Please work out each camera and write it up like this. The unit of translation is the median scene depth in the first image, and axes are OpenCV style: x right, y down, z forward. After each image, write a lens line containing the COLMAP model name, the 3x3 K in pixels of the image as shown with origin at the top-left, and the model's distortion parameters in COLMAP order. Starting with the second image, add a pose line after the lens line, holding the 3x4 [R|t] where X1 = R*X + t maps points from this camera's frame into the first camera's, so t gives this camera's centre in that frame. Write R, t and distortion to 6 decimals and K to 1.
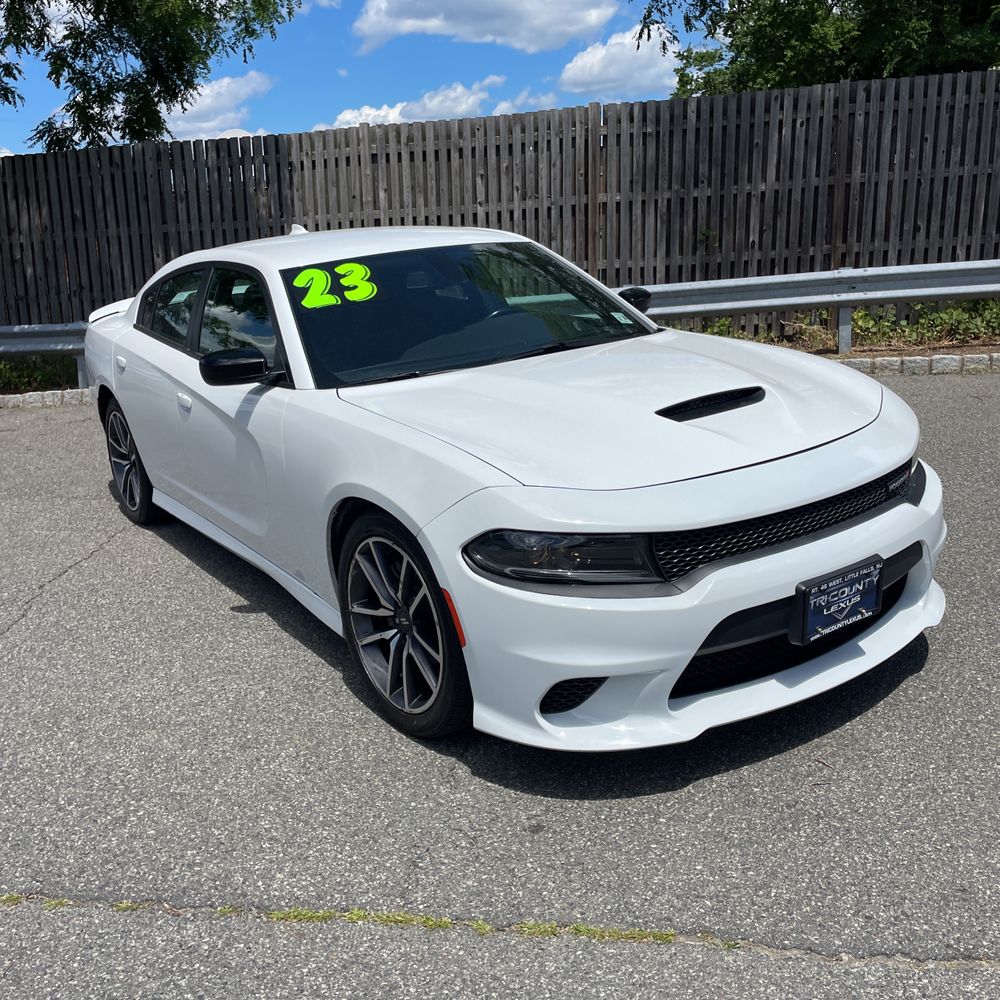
lens RADIAL K [[1011.9, 0, 495.2], [0, 1011.9, 479.7], [0, 0, 1]] dist [0.091838, -0.126421]
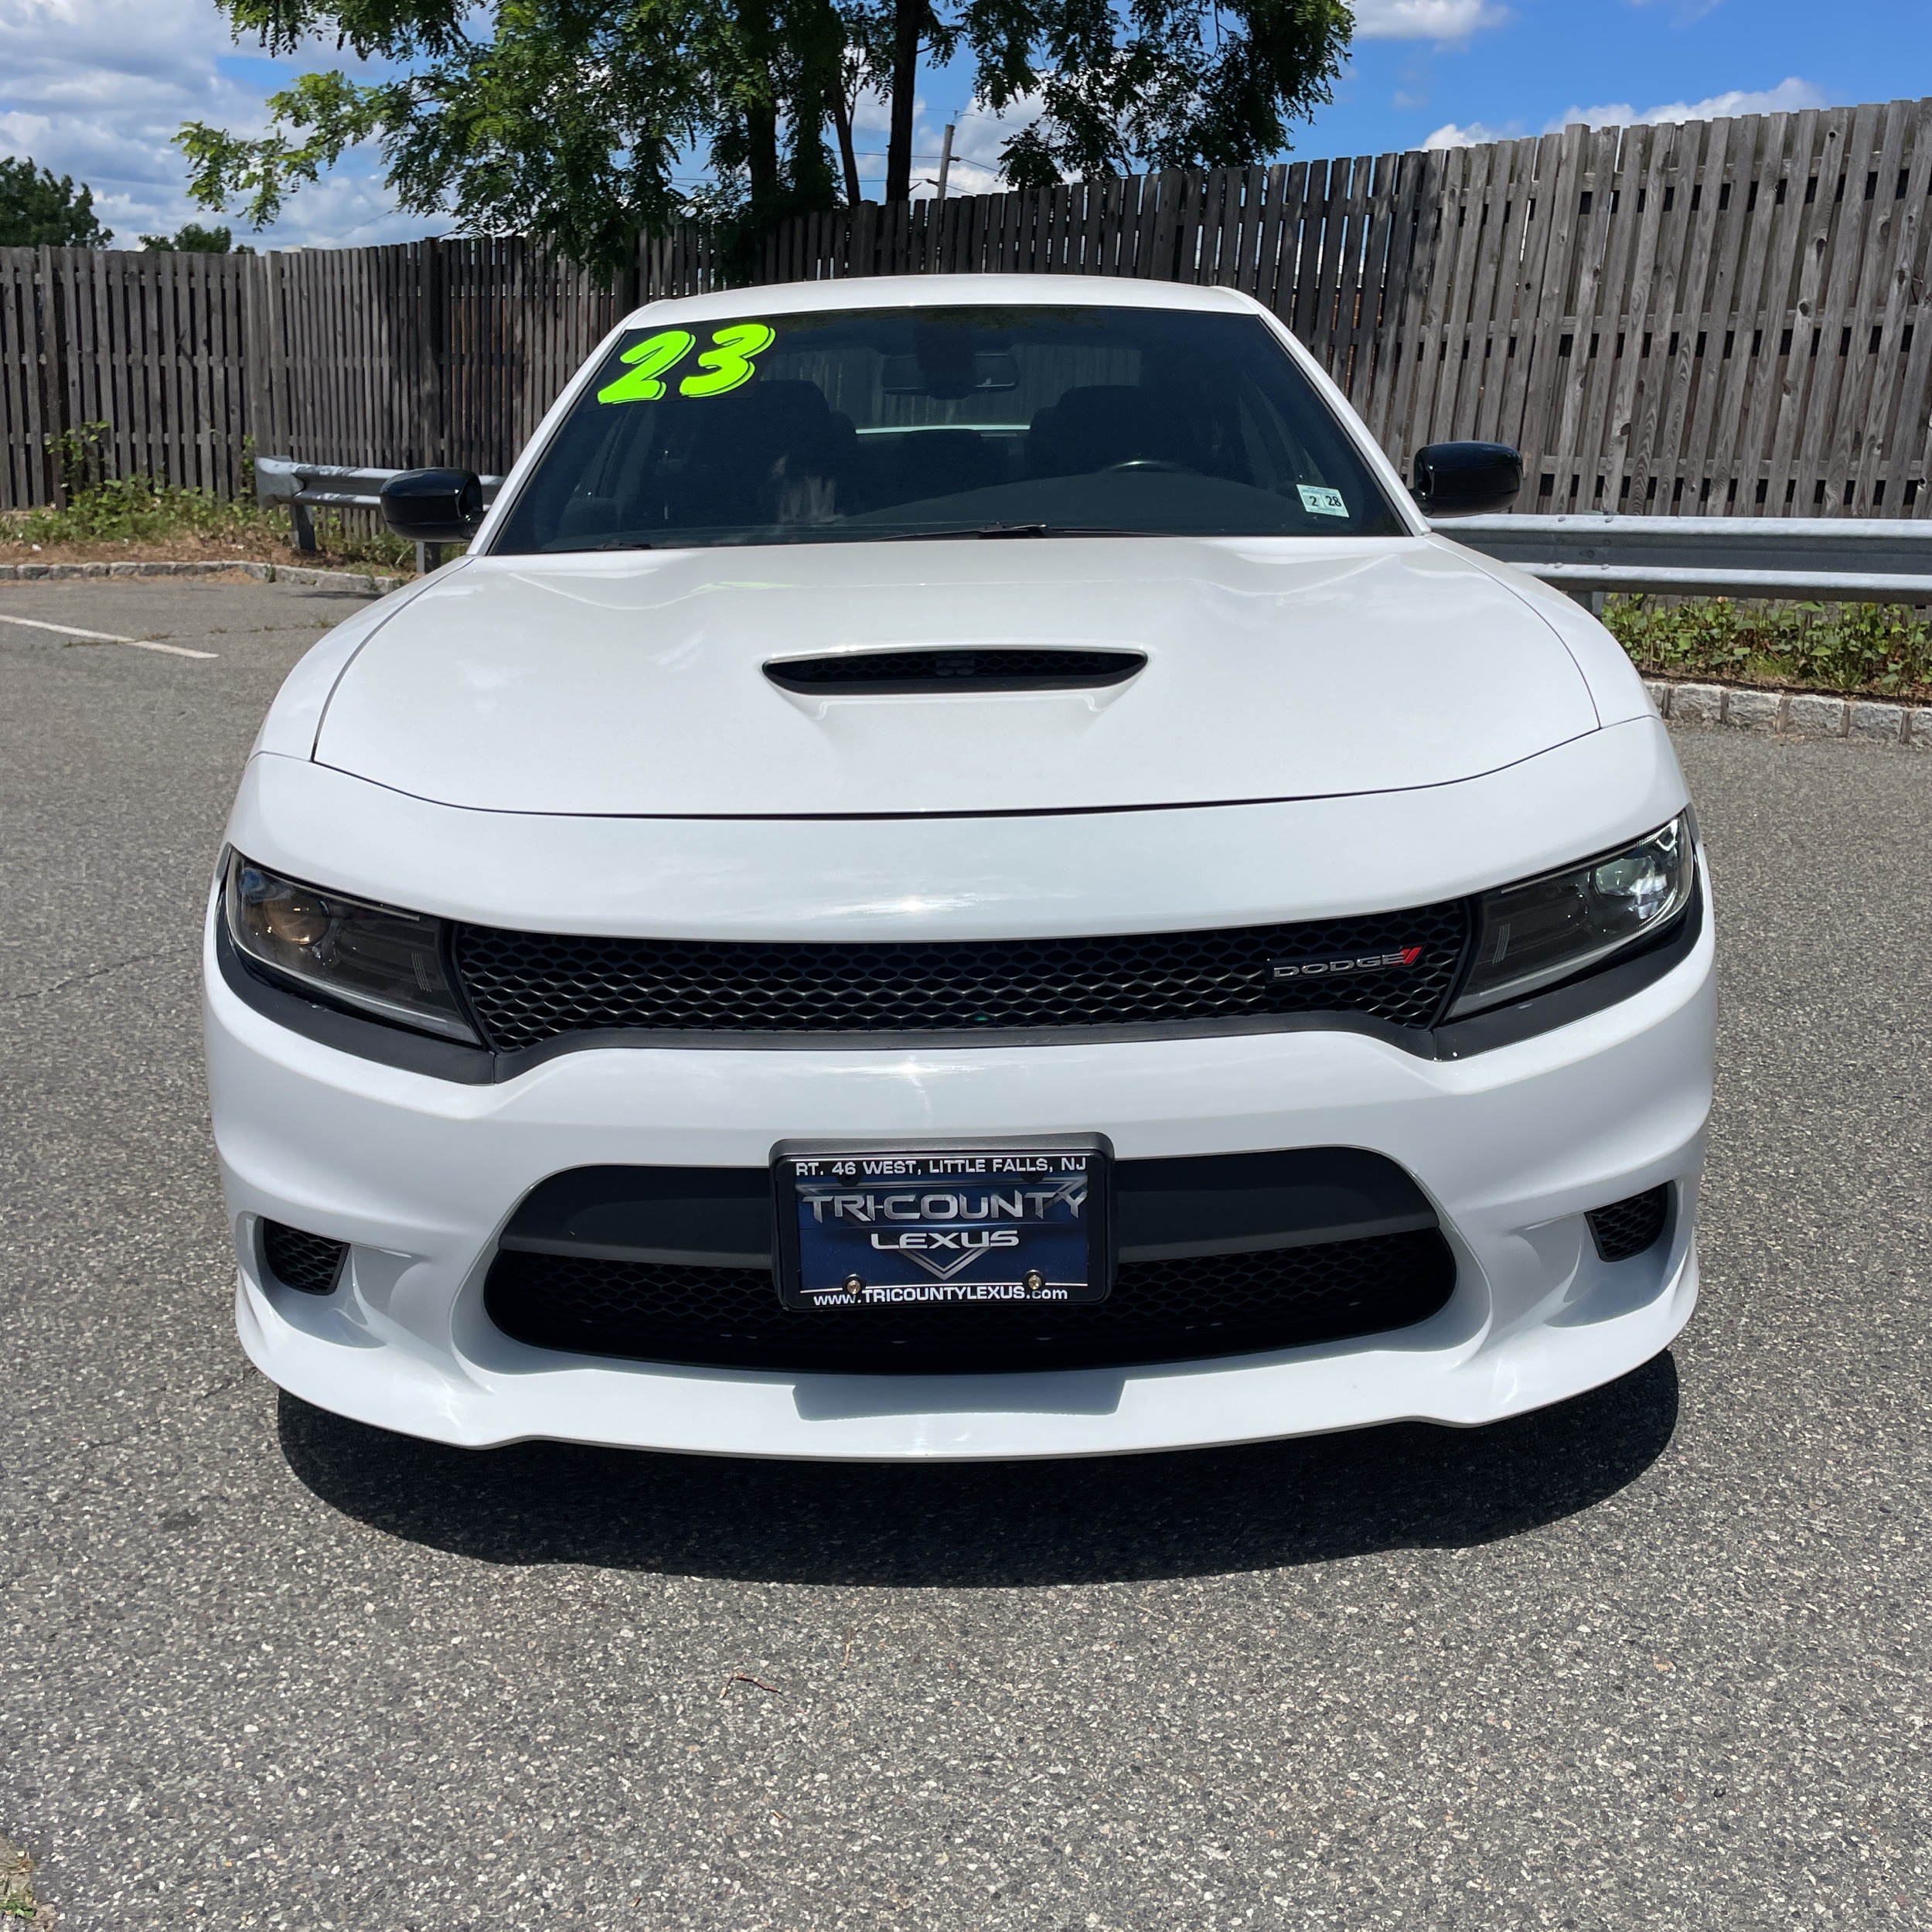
lens RADIAL K [[1949.8, 0, 955.5], [0, 1949.8, 925.9], [0, 0, 1]] dist [0.095072, -0.141368]
pose [[0.833021, 0.202621, -0.514802, 0.179916], [-0.190650, 0.978658, 0.076691, -0.010596], [0.519354, 0.034262, 0.853872, 0.108881]]
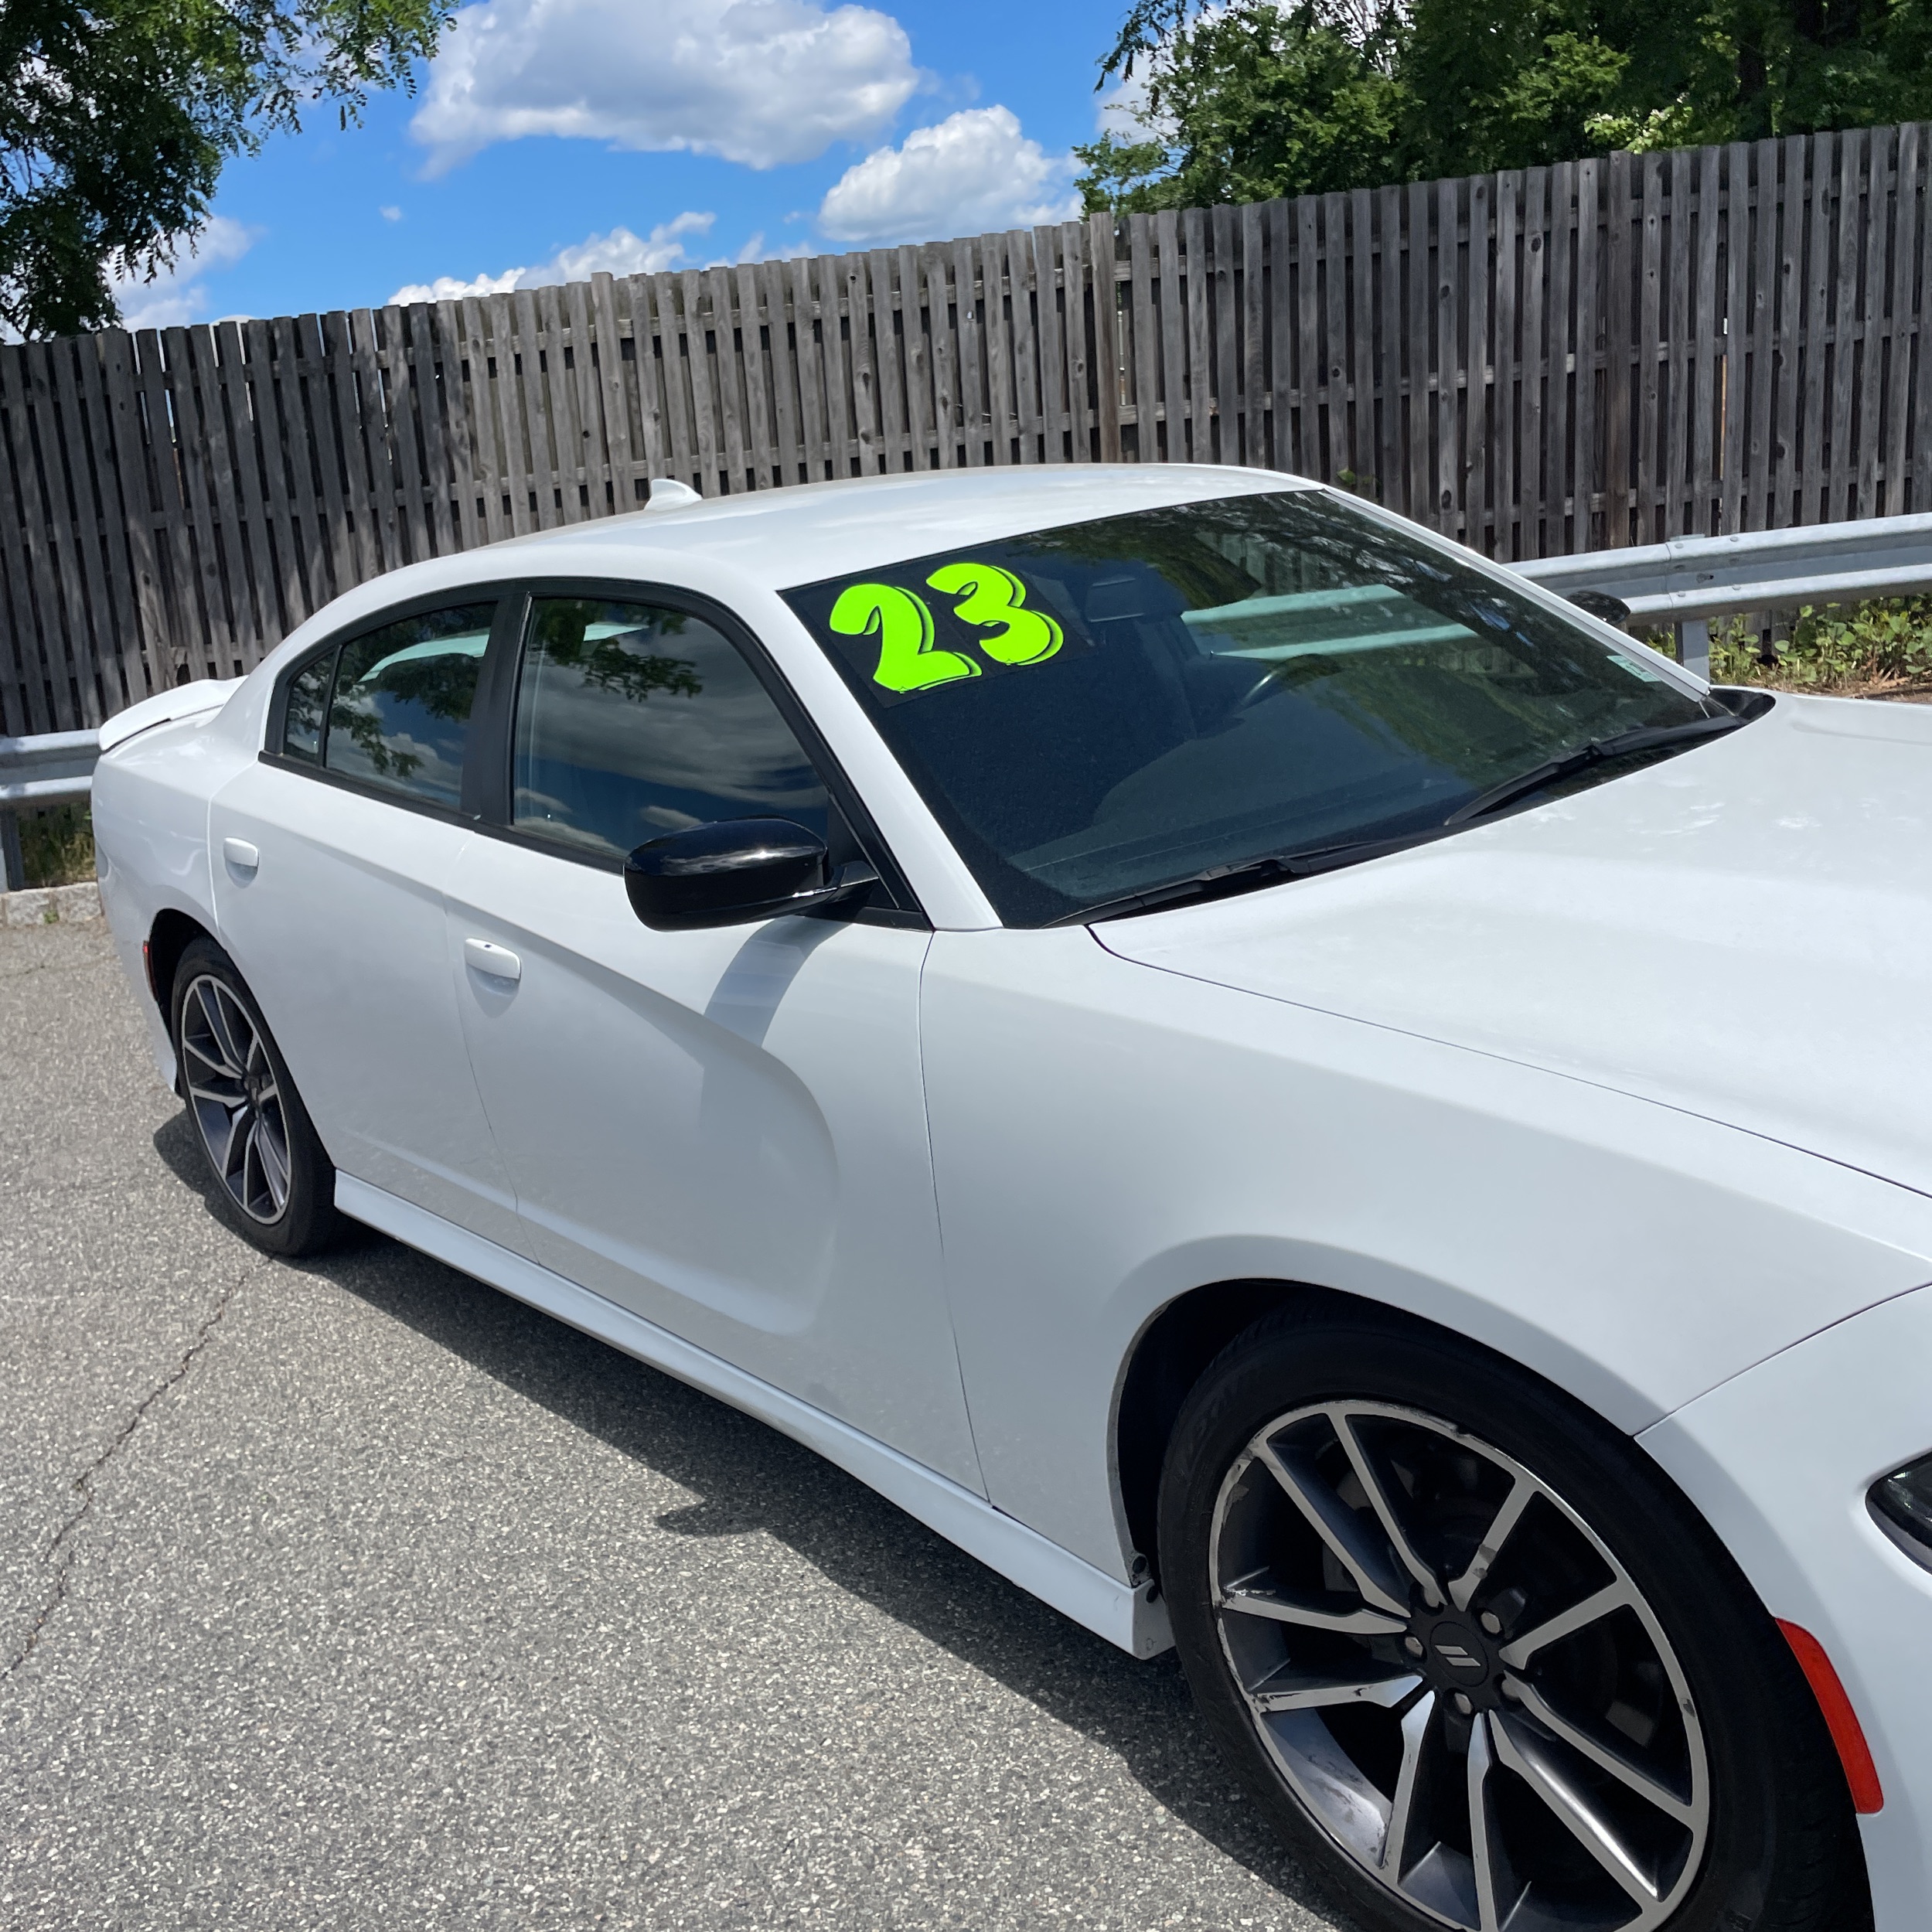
lens RADIAL K [[1955.0, 0, 956.8], [0, 1955.0, 926.7], [0, 0, 1]] dist [0.091838, -0.126421]
pose [[0.992114, -0.065892, 0.106620, -0.088316], [0.068782, 0.997351, -0.023656, -0.025218], [-0.104779, 0.030803, 0.994018, 0.116148]]
